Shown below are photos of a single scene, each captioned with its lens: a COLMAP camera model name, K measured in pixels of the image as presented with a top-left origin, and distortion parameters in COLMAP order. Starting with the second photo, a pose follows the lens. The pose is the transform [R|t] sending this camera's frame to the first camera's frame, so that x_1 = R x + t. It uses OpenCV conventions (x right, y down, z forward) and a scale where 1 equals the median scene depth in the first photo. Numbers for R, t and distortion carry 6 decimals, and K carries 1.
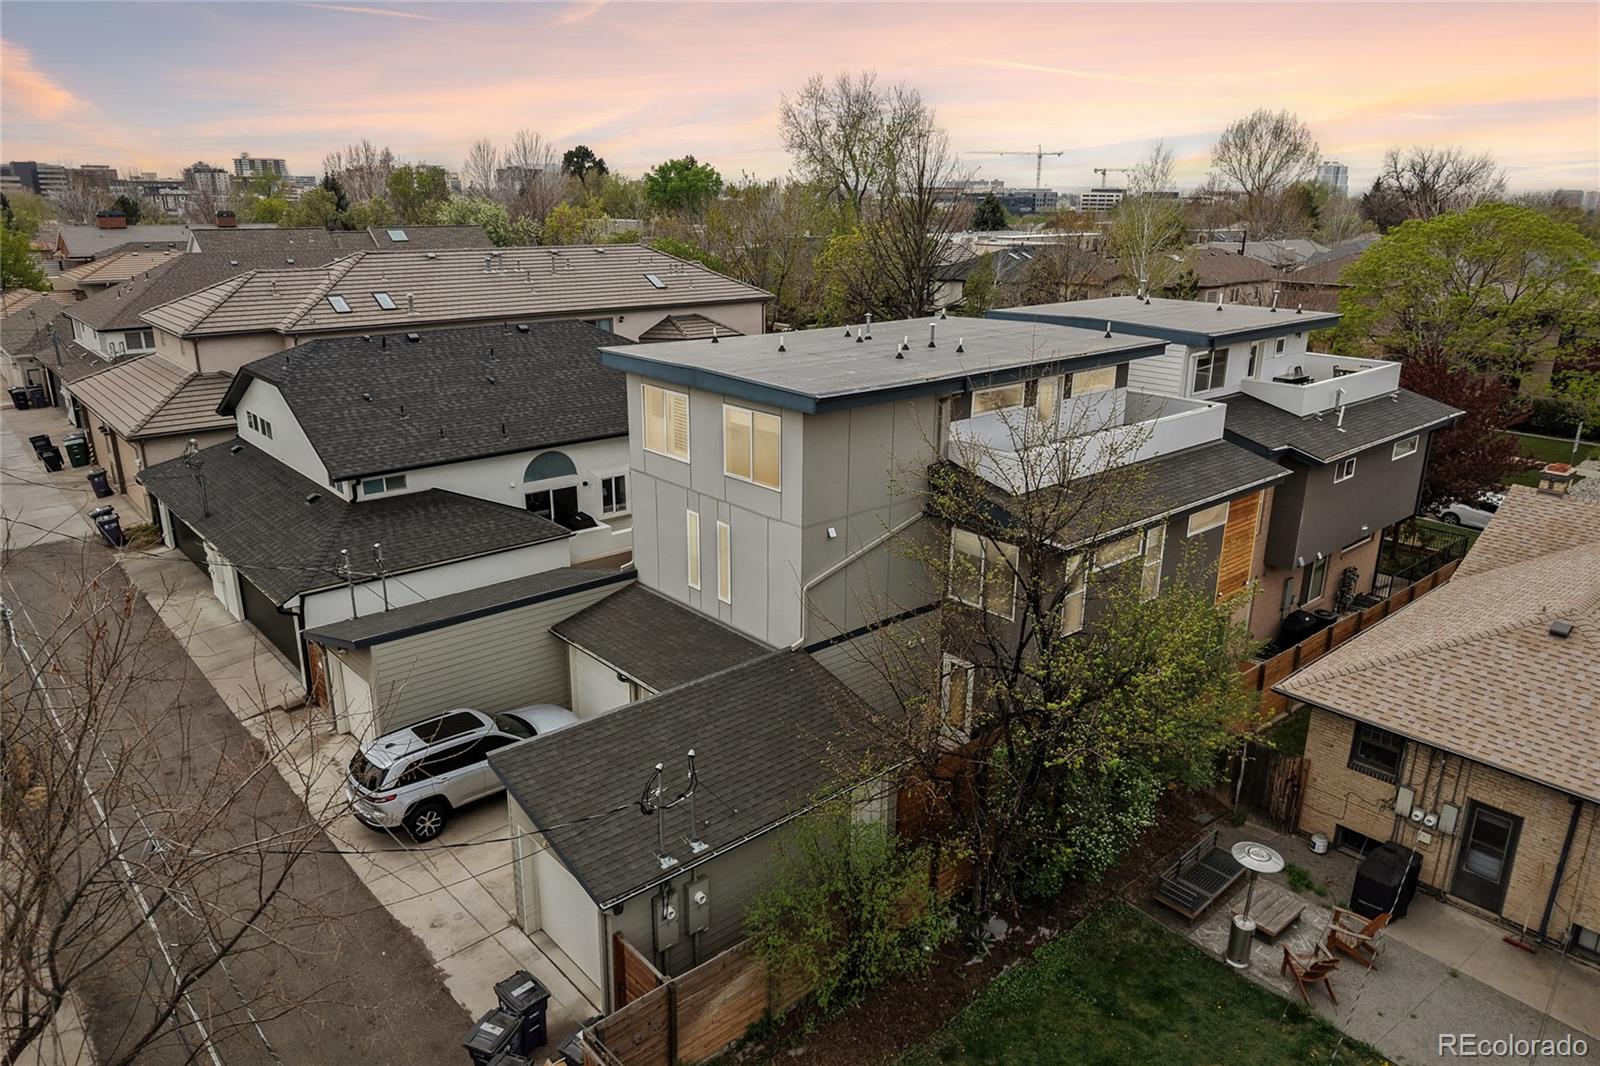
lens RADIAL K [[1078.5, 0, 800.0], [0, 1078.5, 533.0], [0, 0, 1]] dist [0.009697, -0.002120]
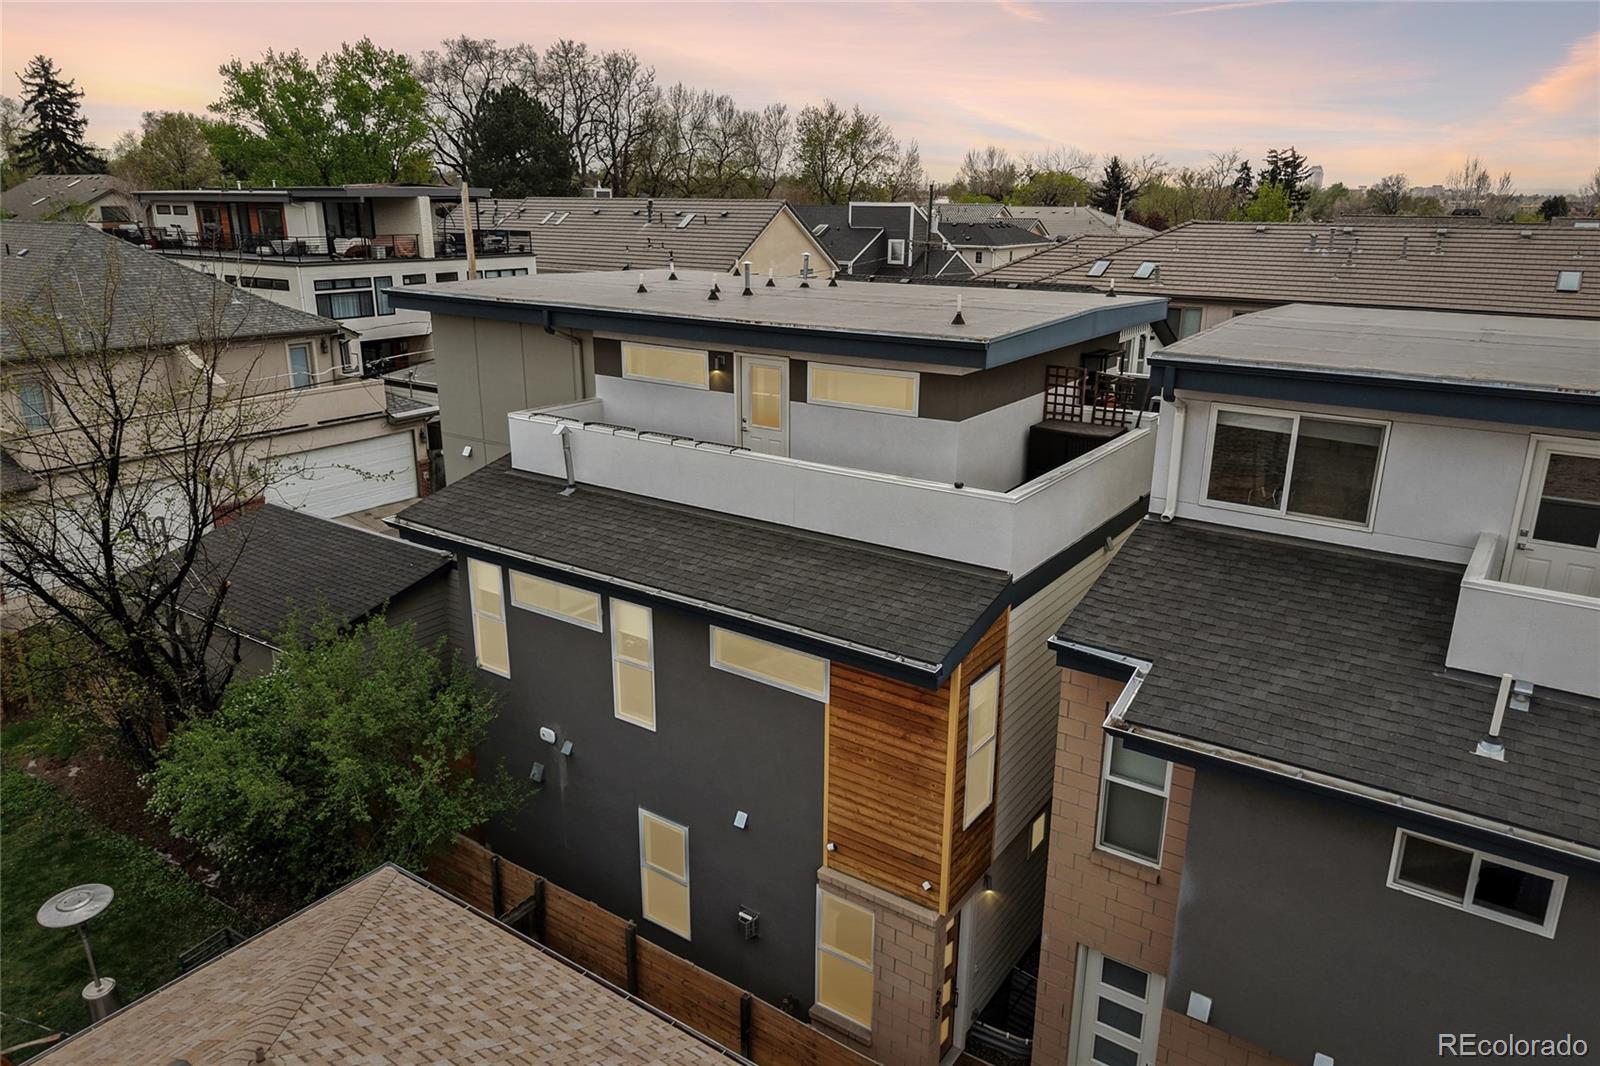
lens RADIAL K [[1078.5, 0, 800.0], [0, 1078.5, 533.0], [0, 0, 1]] dist [0.009697, -0.002120]
pose [[0.241278, 0.281281, -0.928798, 0.913335], [-0.297230, 0.932498, 0.205189, -0.195669], [0.923818, 0.226559, 0.308597, 0.900922]]
